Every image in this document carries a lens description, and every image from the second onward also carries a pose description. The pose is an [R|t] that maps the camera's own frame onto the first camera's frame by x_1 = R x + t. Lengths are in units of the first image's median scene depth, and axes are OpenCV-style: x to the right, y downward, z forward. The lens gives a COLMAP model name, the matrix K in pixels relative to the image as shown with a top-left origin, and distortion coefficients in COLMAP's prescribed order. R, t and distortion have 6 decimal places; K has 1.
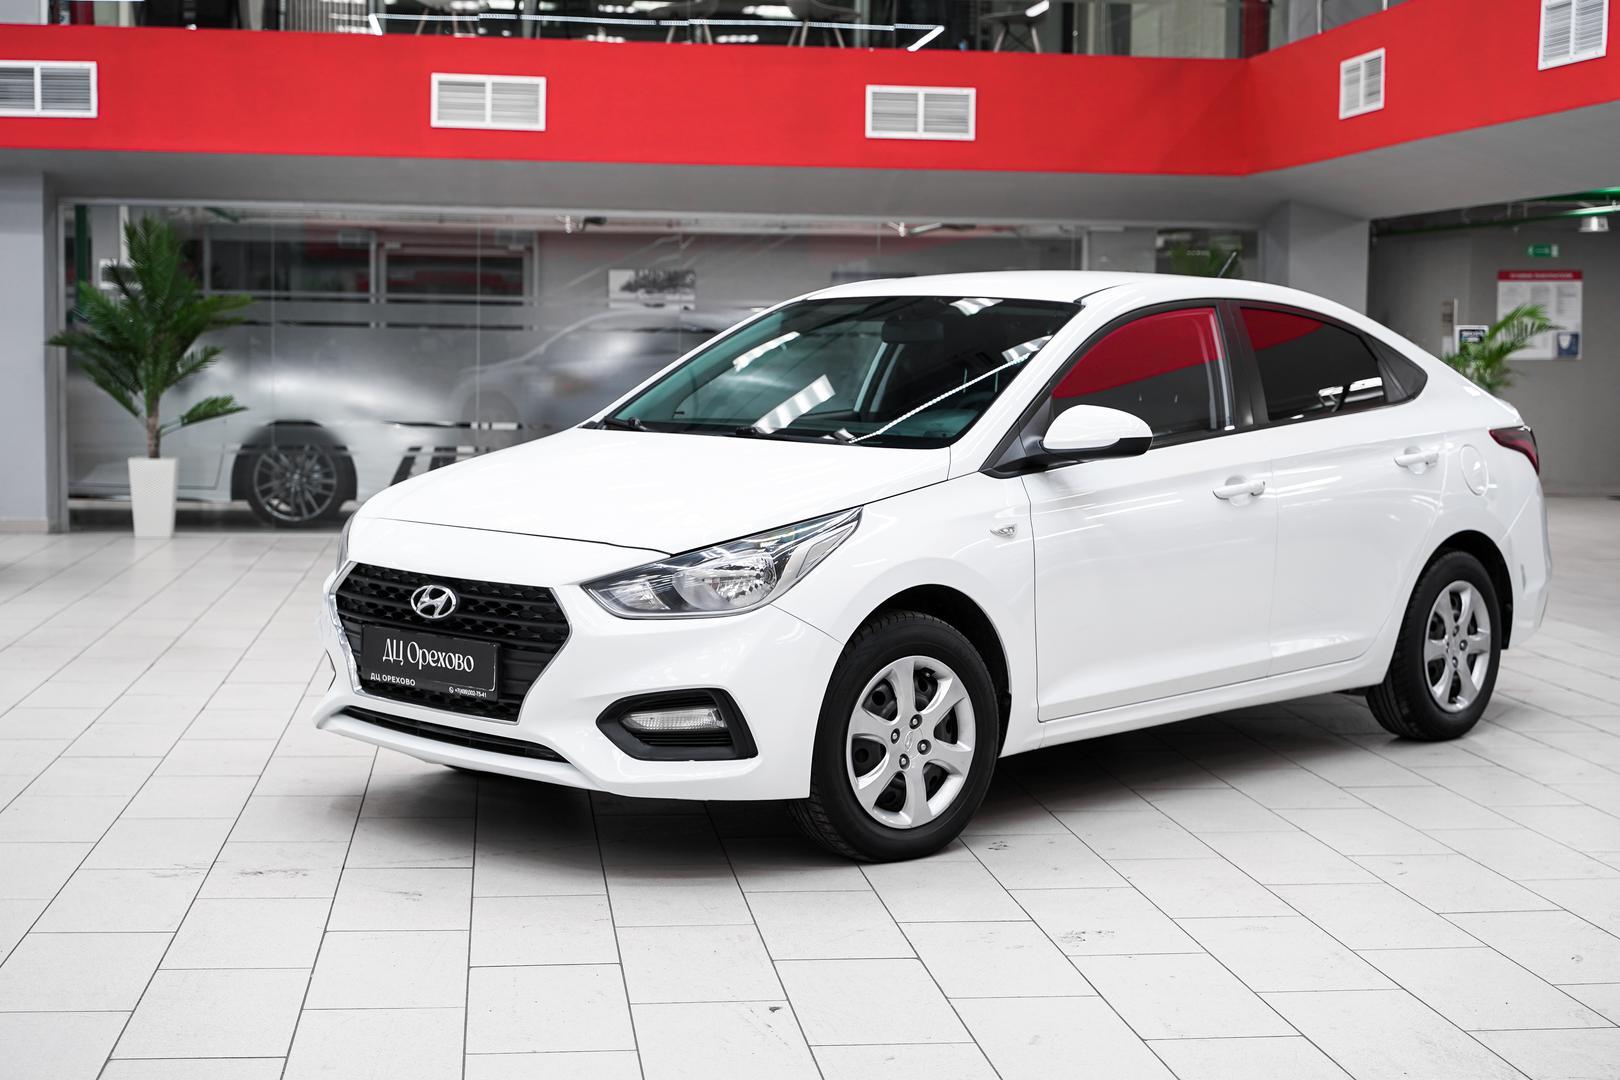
lens RADIAL K [[2477.4, 0, 810.0], [0, 2477.4, 540.0], [0, 0, 1]] dist [0.030481, -0.110459]
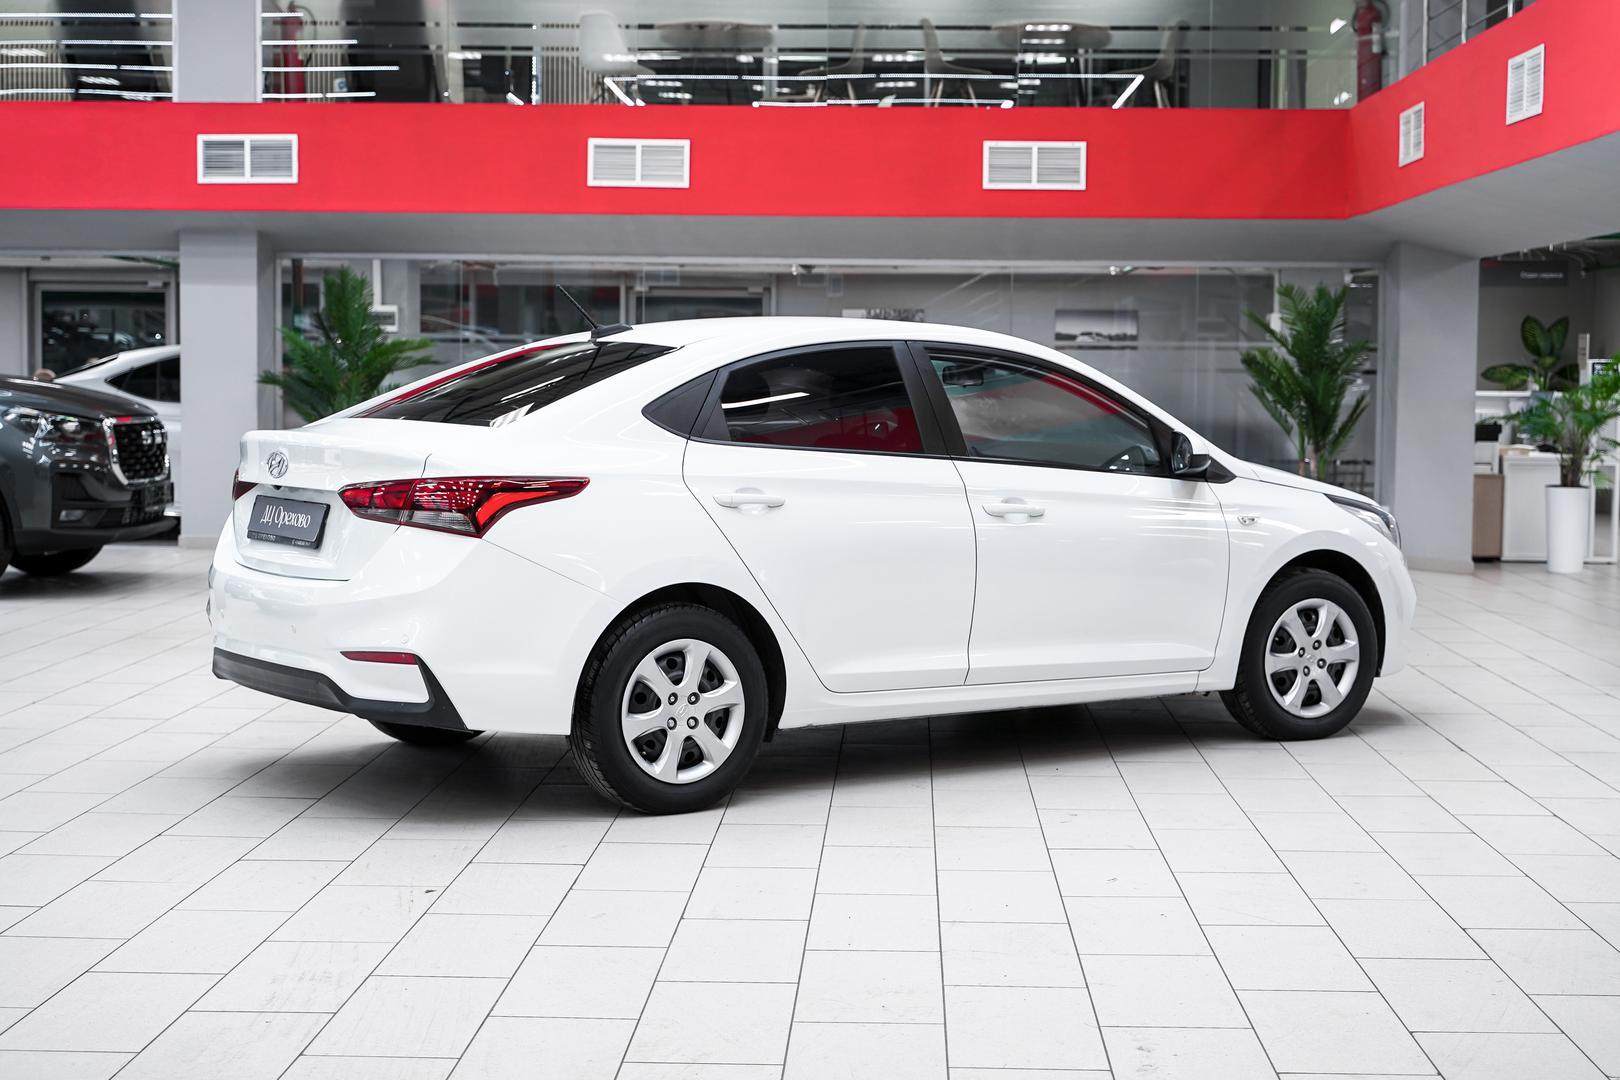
lens RADIAL K [[2442.9, 0, 810.0], [0, 2442.9, 540.0], [0, 0, 1]] dist [0.022236, -0.078275]
pose [[0.986996, 0.007542, -0.160568, 0.122983], [-0.009202, 0.999912, -0.009593, 0.001652], [0.160482, 0.010946, 0.986978, -0.063842]]
